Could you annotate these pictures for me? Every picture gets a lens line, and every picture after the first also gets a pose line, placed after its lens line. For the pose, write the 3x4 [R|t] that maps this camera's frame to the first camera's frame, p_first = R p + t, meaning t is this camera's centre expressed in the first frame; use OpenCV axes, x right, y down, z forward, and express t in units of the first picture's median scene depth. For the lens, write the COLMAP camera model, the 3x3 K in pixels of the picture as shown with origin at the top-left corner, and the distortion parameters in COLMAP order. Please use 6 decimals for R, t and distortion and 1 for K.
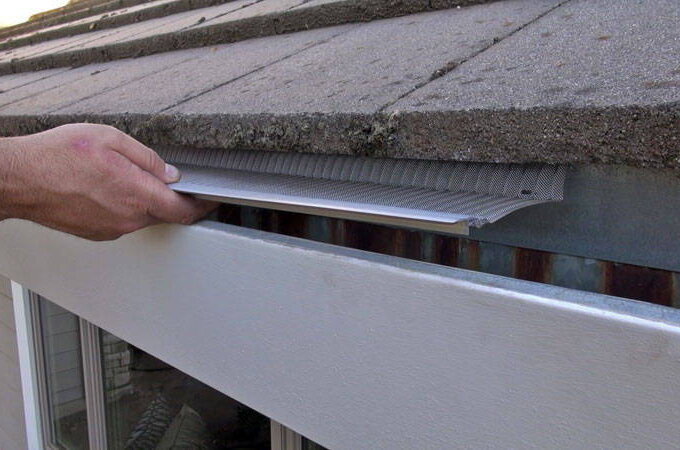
lens RADIAL K [[614.0, 0, 341.0], [0, 614.0, 226.2], [0, 0, 1]] dist [0.020548, -0.035822]
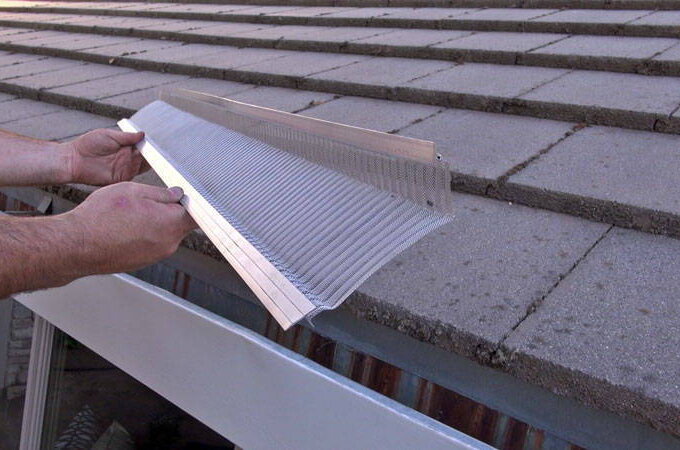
lens RADIAL K [[614.0, 0, 344.1], [0, 614.0, 222.2], [0, 0, 1]] dist [0.020548, -0.035822]
pose [[0.977496, 0.164095, 0.132569, -0.416340], [-0.159516, 0.986191, -0.044528, -0.260433], [-0.138045, 0.022379, 0.990173, -0.318104]]
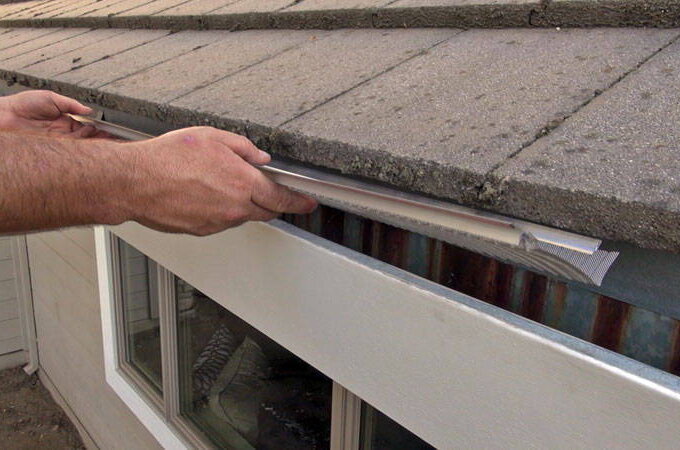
lens RADIAL K [[614.0, 0, 338.0], [0, 614.0, 229.6], [0, 0, 1]] dist [0.020548, -0.035822]
pose [[0.993940, 0.066047, -0.087868, -0.086593], [-0.056012, 0.992112, 0.112141, -0.145850], [0.094582, -0.106540, 0.989800, -0.140622]]
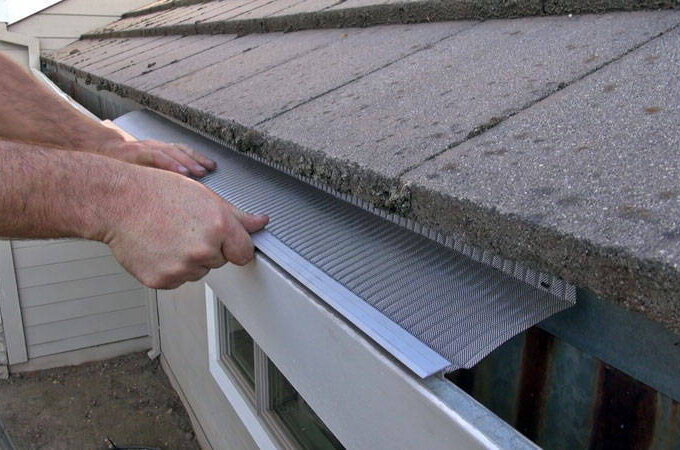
lens RADIAL K [[614.0, 0, 339.4], [0, 614.0, 229.0], [0, 0, 1]] dist [0.020548, -0.035822]
pose [[0.952297, 0.098306, -0.288906, 0.205504], [-0.066120, 0.990672, 0.119151, -0.162029], [0.297924, -0.094365, 0.949914, -0.013559]]
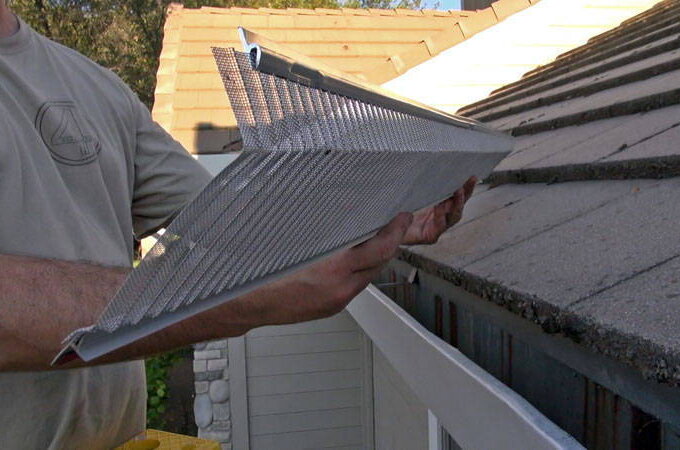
lens RADIAL K [[614.0, 0, 340.9], [0, 614.0, 228.5], [0, 0, 1]] dist [0.020548, -0.035822]
pose [[0.800525, 0.019449, -0.598984, -0.014828], [-0.078215, 0.994315, -0.072246, -0.234064], [0.594174, 0.104684, 0.797495, 0.034165]]
